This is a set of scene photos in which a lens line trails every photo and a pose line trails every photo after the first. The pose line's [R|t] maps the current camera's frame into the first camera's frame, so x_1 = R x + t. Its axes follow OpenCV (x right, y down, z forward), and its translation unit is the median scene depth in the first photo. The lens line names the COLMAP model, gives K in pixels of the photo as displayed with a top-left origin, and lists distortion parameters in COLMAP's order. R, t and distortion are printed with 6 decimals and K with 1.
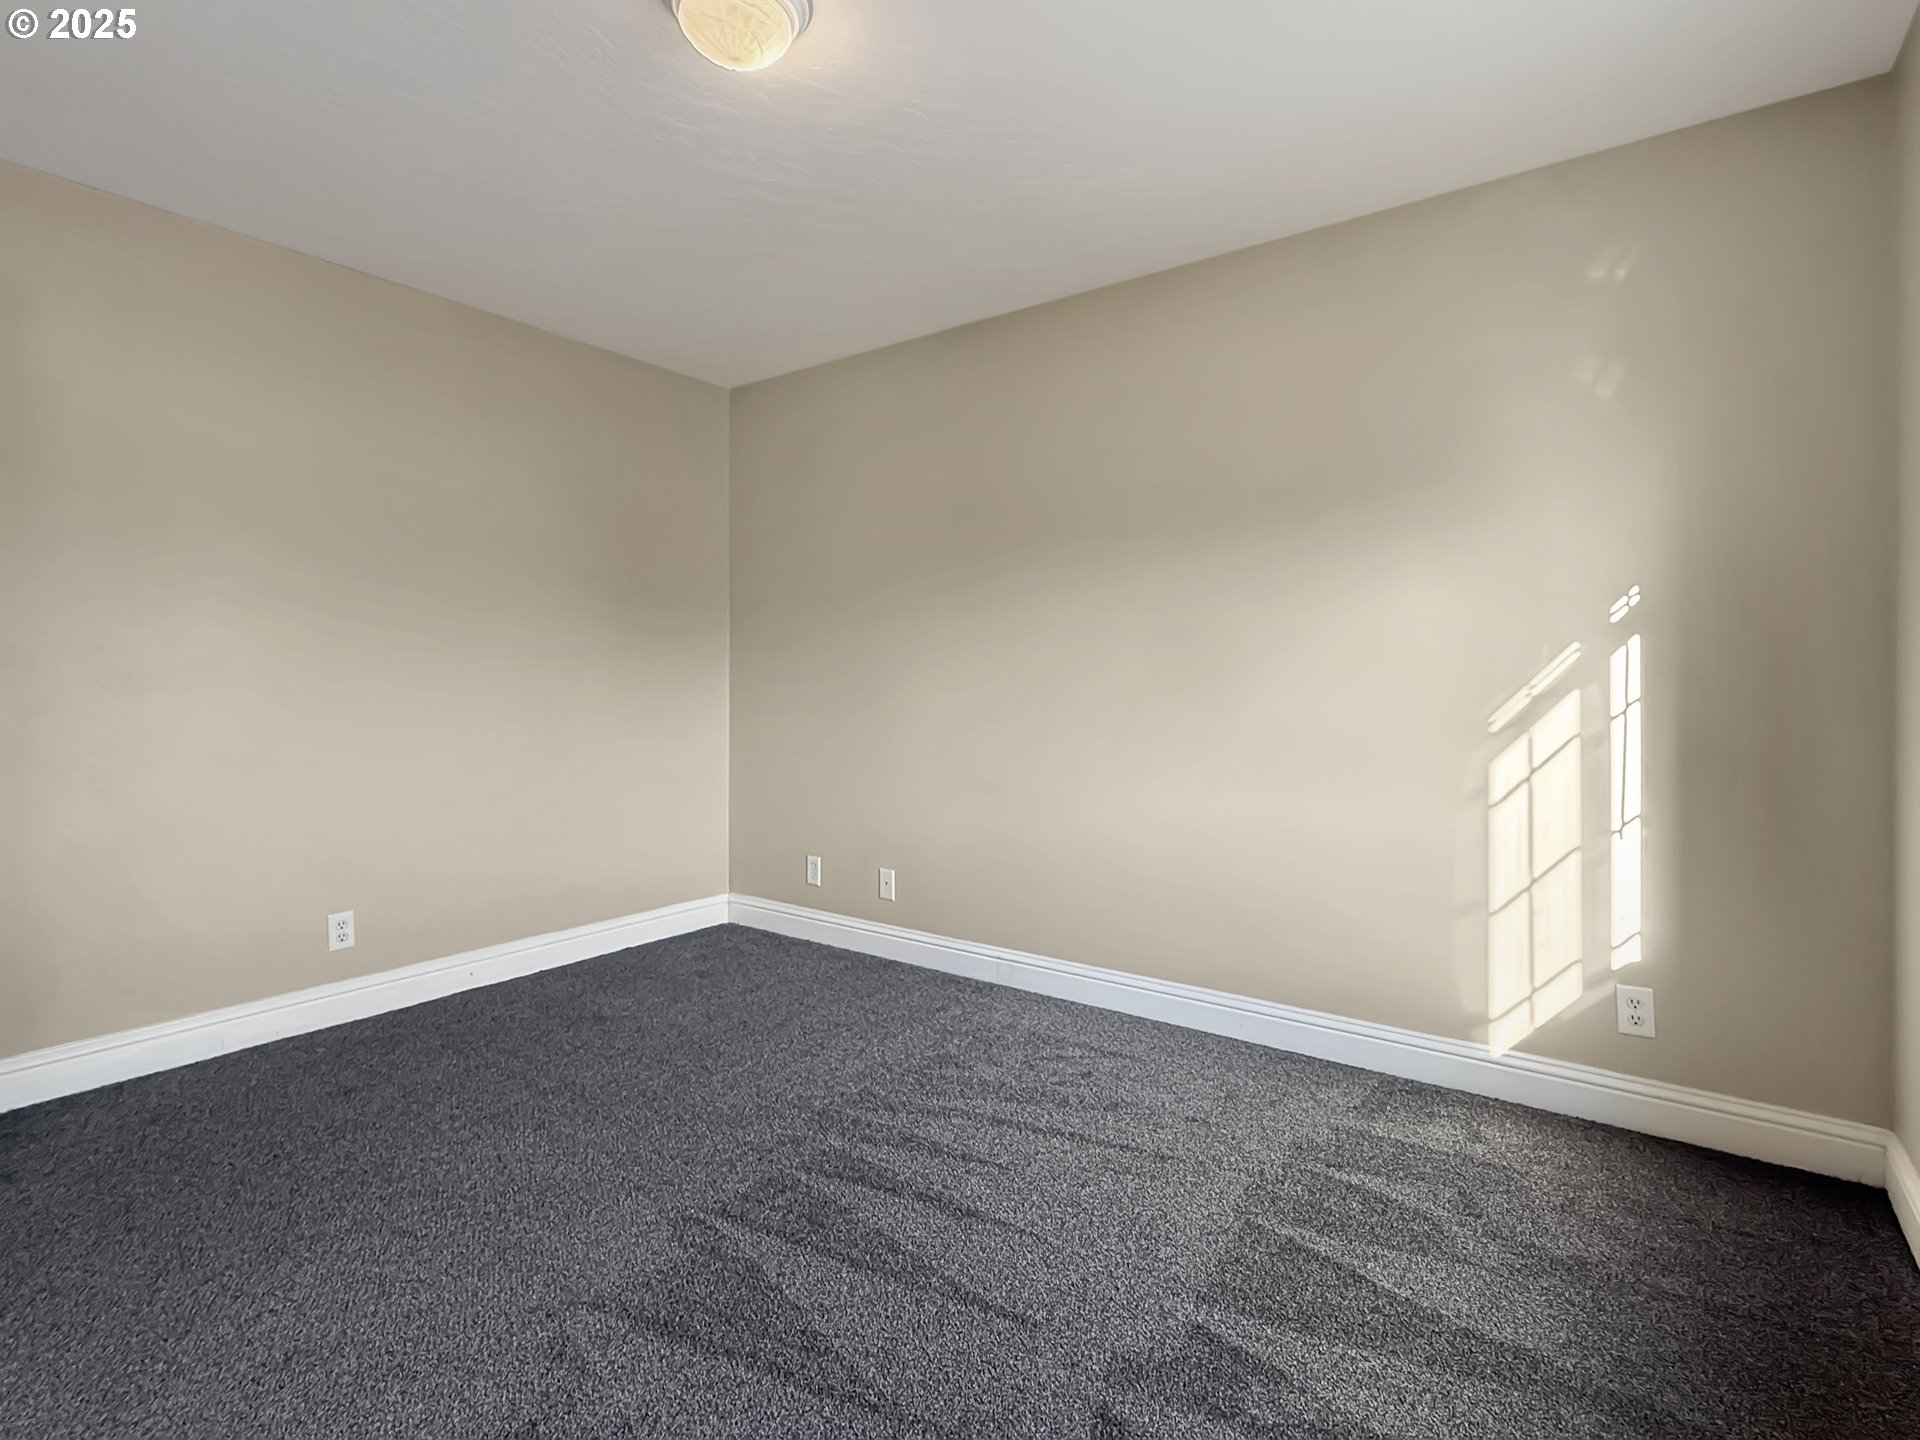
lens RADIAL K [[919.6, 0, 968.7], [0, 919.6, 677.0], [0, 0, 1]] dist [-0.002443, -0.000196]
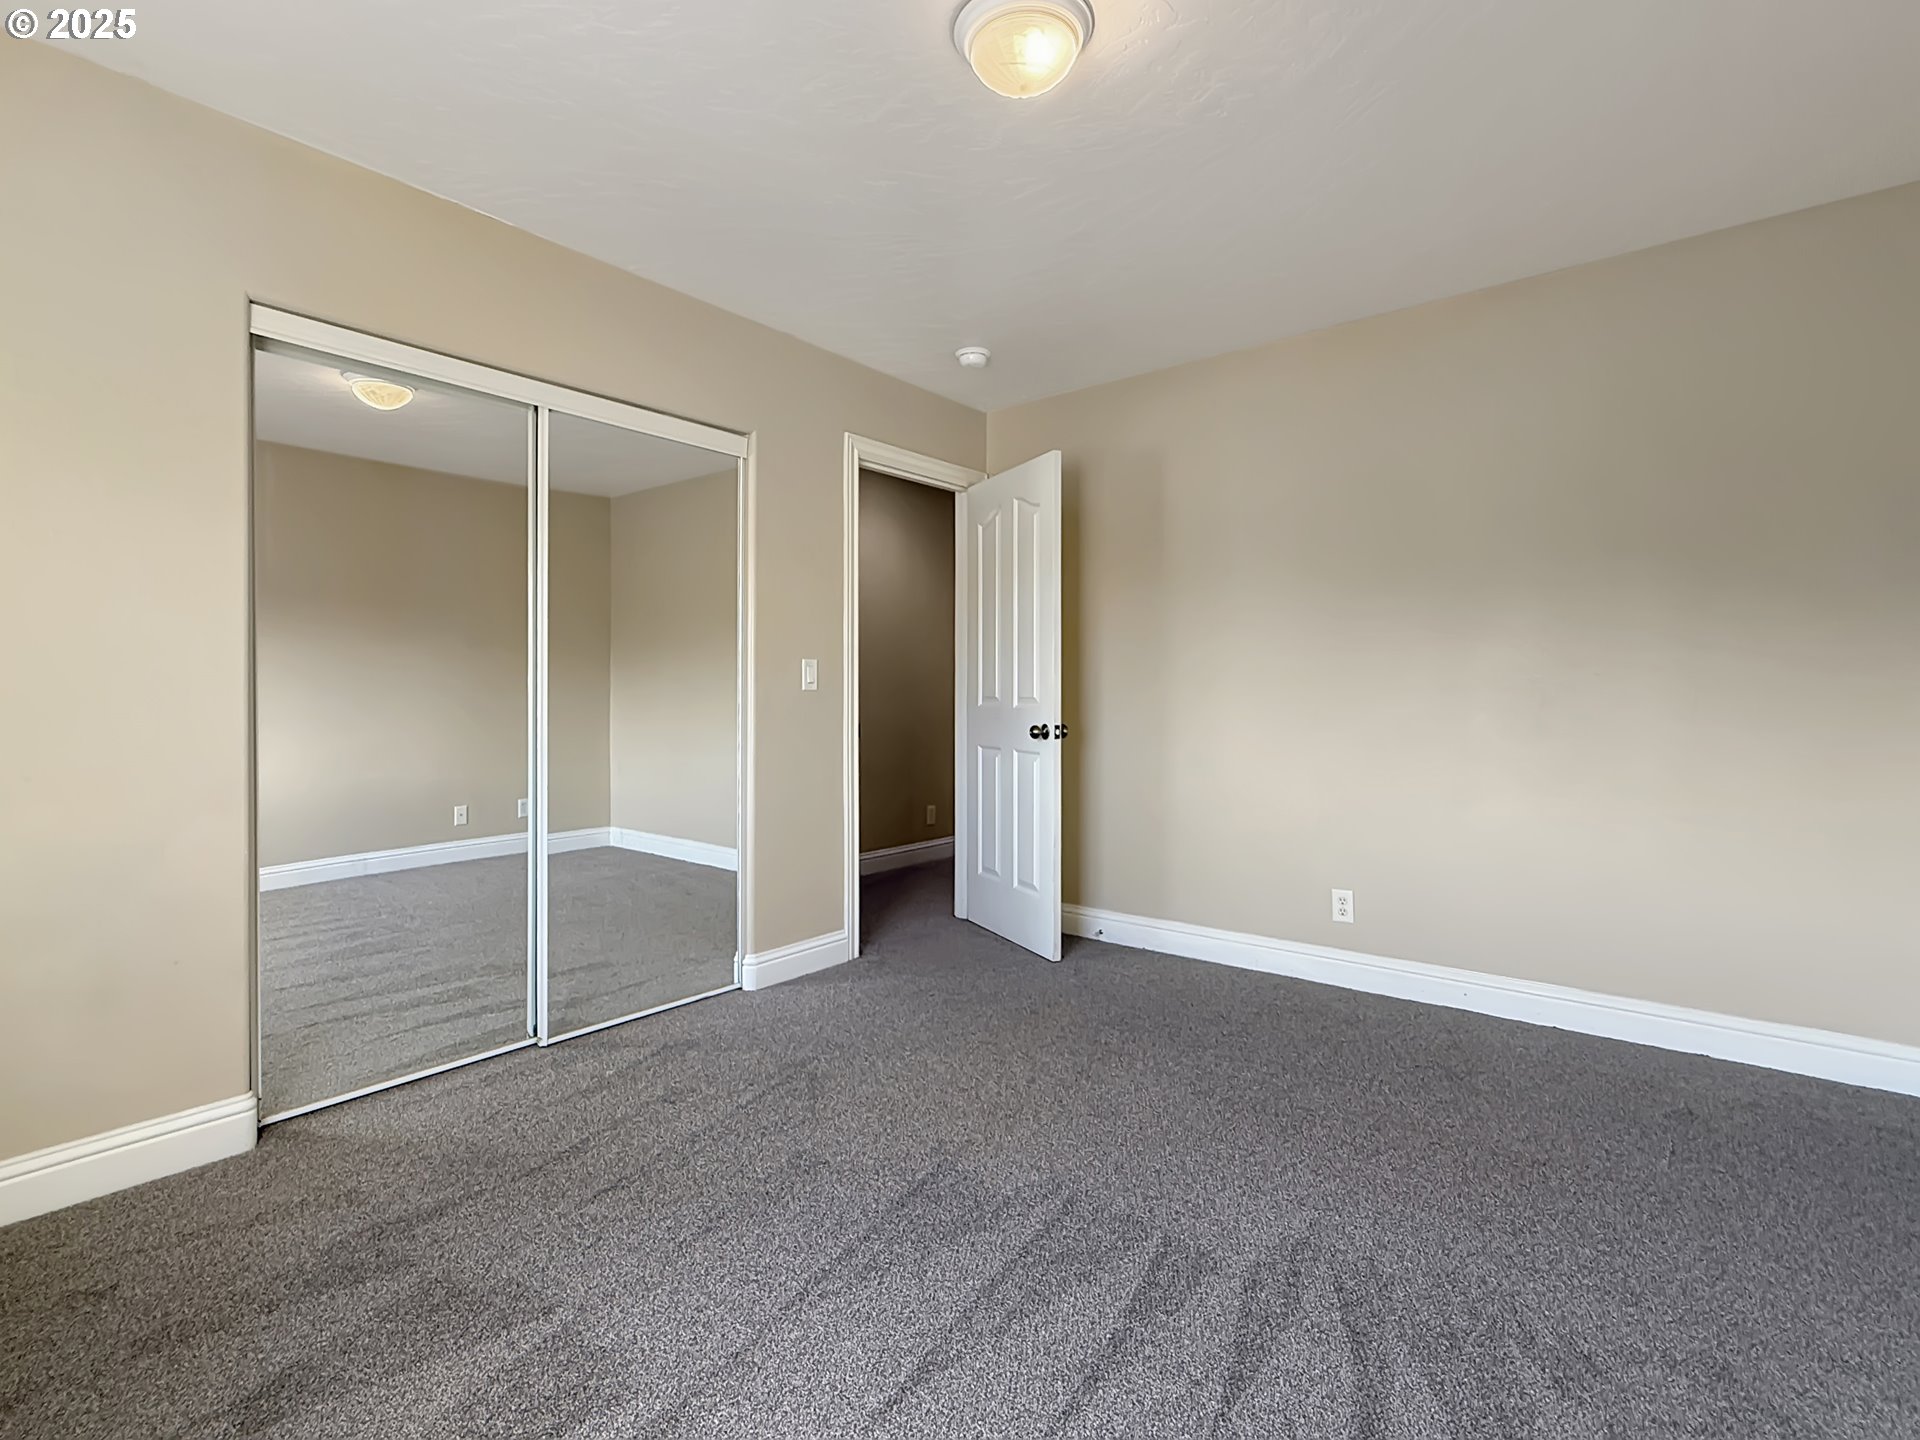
lens RADIAL K [[919.6, 0, 968.7], [0, 919.6, 677.0], [0, 0, 1]] dist [-0.002443, -0.000196]
pose [[-0.048565, -0.028404, -0.998416, 0.489428], [0.015324, 0.999457, -0.029179, 0.018464], [0.998702, -0.016716, -0.048103, 0.599333]]
